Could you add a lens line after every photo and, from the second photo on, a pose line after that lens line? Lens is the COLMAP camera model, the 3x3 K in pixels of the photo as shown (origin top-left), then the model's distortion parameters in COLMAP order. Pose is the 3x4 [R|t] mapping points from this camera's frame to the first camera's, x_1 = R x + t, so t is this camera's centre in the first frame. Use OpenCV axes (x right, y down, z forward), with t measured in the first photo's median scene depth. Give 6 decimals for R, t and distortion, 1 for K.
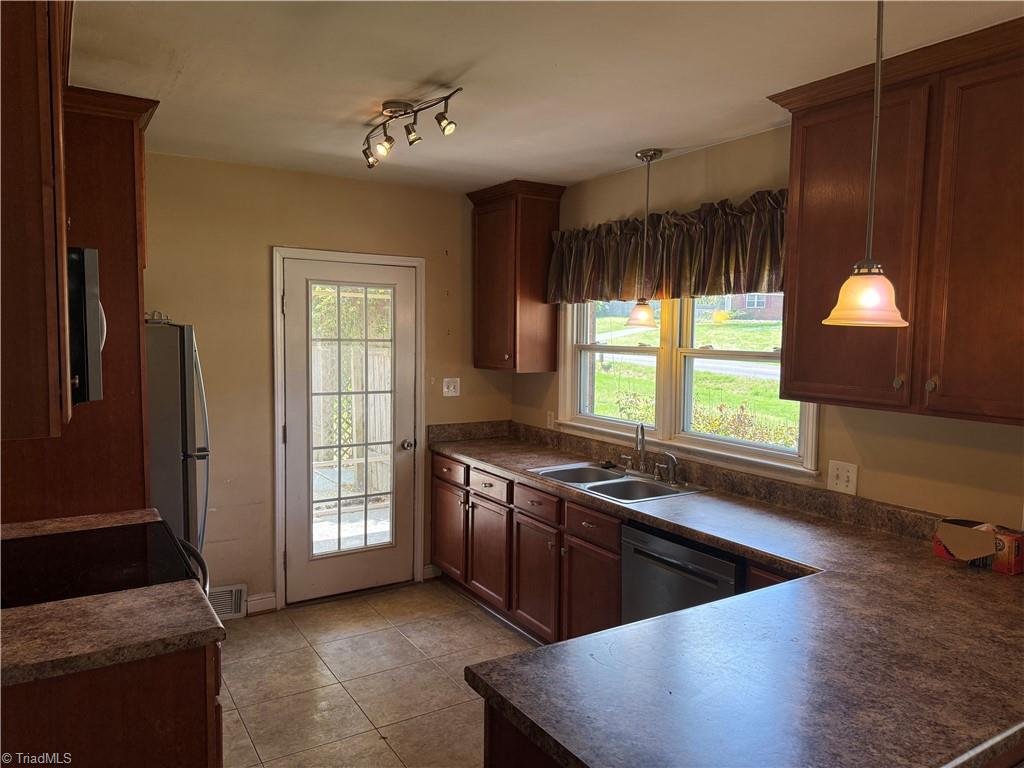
lens RADIAL K [[725.8, 0, 519.7], [0, 725.8, 383.6], [0, 0, 1]] dist [0.054720, -0.047882]
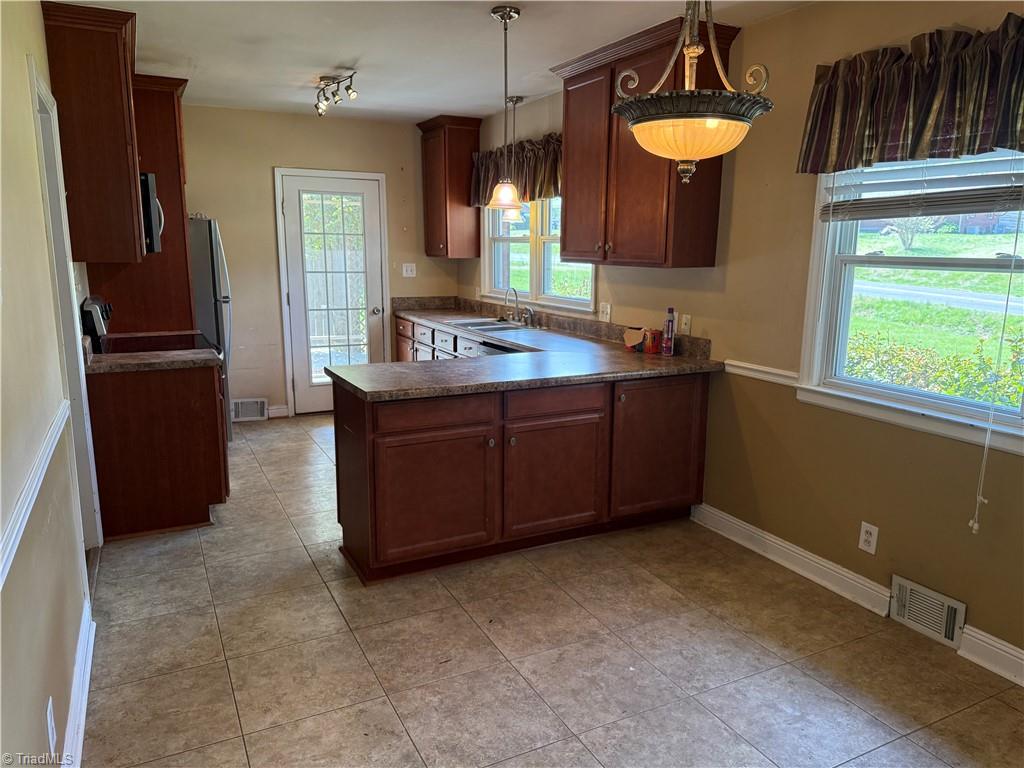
lens RADIAL K [[725.8, 0, 510.2], [0, 725.8, 384.7], [0, 0, 1]] dist [0.054720, -0.047882]
pose [[0.995117, 0.014339, -0.097657, 0.298396], [-0.002876, 0.993184, 0.116520, 0.075896], [0.098663, -0.115671, 0.988375, -0.475483]]
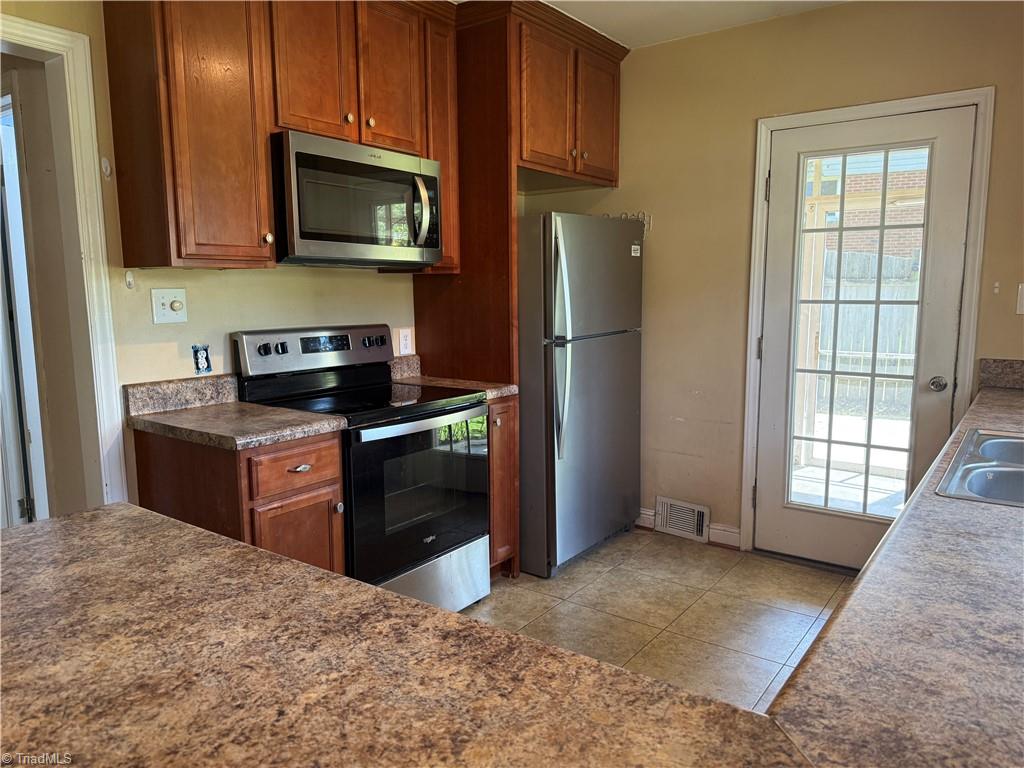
lens RADIAL K [[725.8, 0, 514.3], [0, 725.8, 384.3], [0, 0, 1]] dist [0.054720, -0.047882]
pose [[0.374182, 0.108765, -0.920955, 0.388729], [-0.061365, 0.993826, 0.092439, 0.055976], [0.925323, 0.021926, 0.378546, 0.470119]]
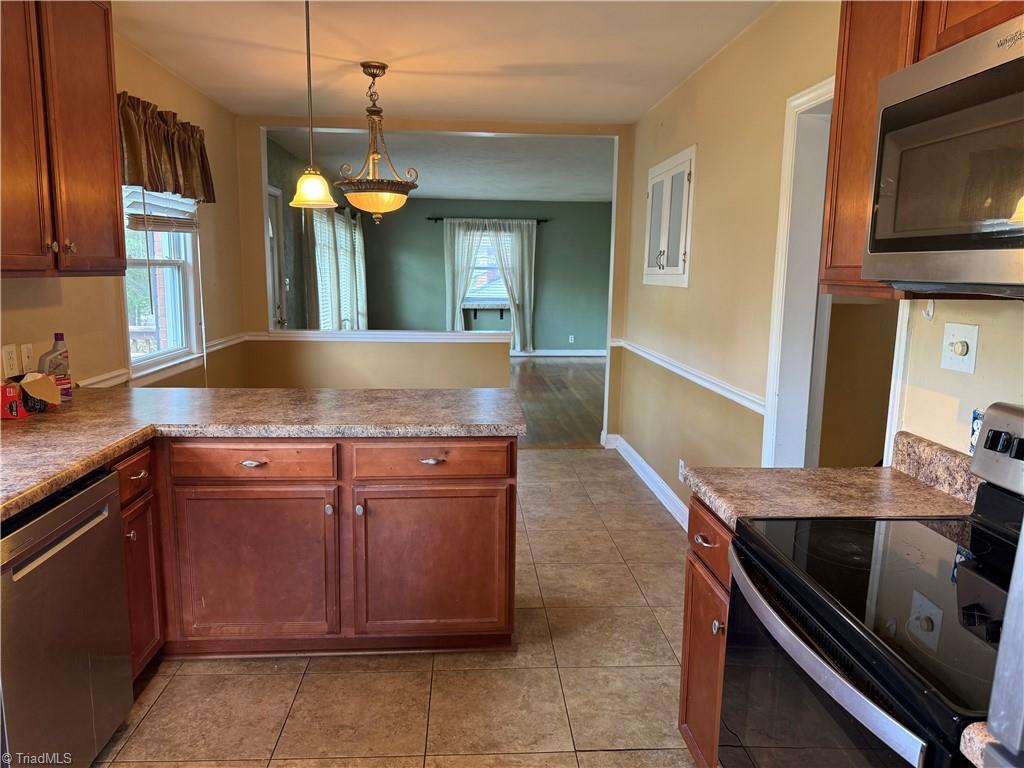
lens RADIAL K [[725.8, 0, 519.2], [0, 725.8, 383.4], [0, 0, 1]] dist [0.054720, -0.047882]
pose [[-0.879882, -0.104974, 0.463453, -0.332109], [0.005992, 0.972766, 0.231713, -0.026451], [-0.475155, 0.206657, -0.855290, 0.996351]]
